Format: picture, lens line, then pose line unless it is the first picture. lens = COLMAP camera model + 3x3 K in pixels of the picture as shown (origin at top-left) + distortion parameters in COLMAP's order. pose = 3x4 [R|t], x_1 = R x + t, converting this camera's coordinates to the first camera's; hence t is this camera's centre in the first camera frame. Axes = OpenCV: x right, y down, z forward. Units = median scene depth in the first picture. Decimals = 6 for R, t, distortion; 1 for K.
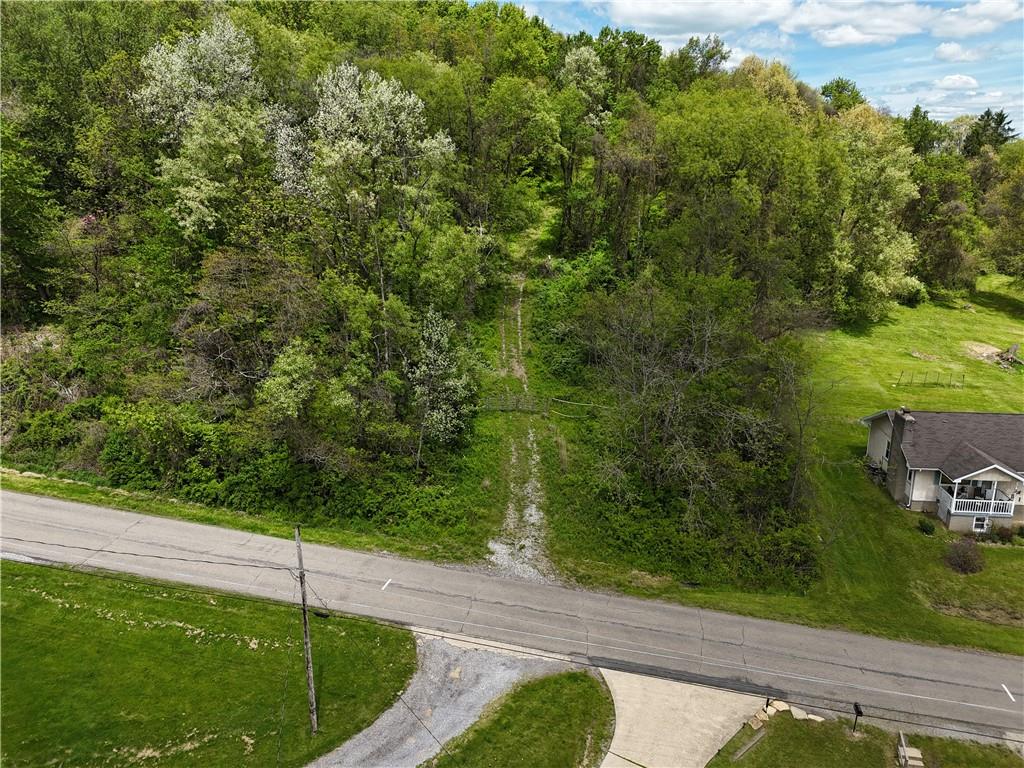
lens RADIAL K [[748.5, 0, 512.0], [0, 748.5, 384.0], [0, 0, 1]] dist [0.089168, -0.098619]
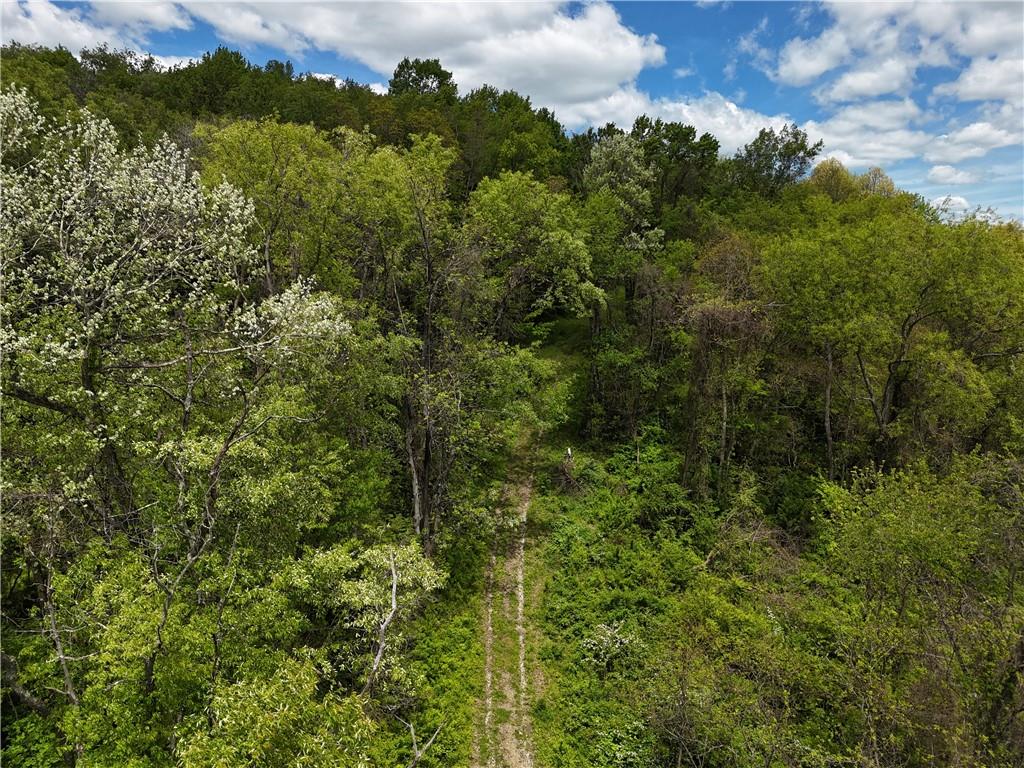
lens RADIAL K [[748.5, 0, 512.0], [0, 748.5, 384.0], [0, 0, 1]] dist [0.089168, -0.098619]
pose [[0.999987, 0.004185, -0.003053, 0.004913], [-0.004578, 0.989745, -0.142772, -0.168742], [0.002424, 0.142784, 0.989751, 0.470205]]
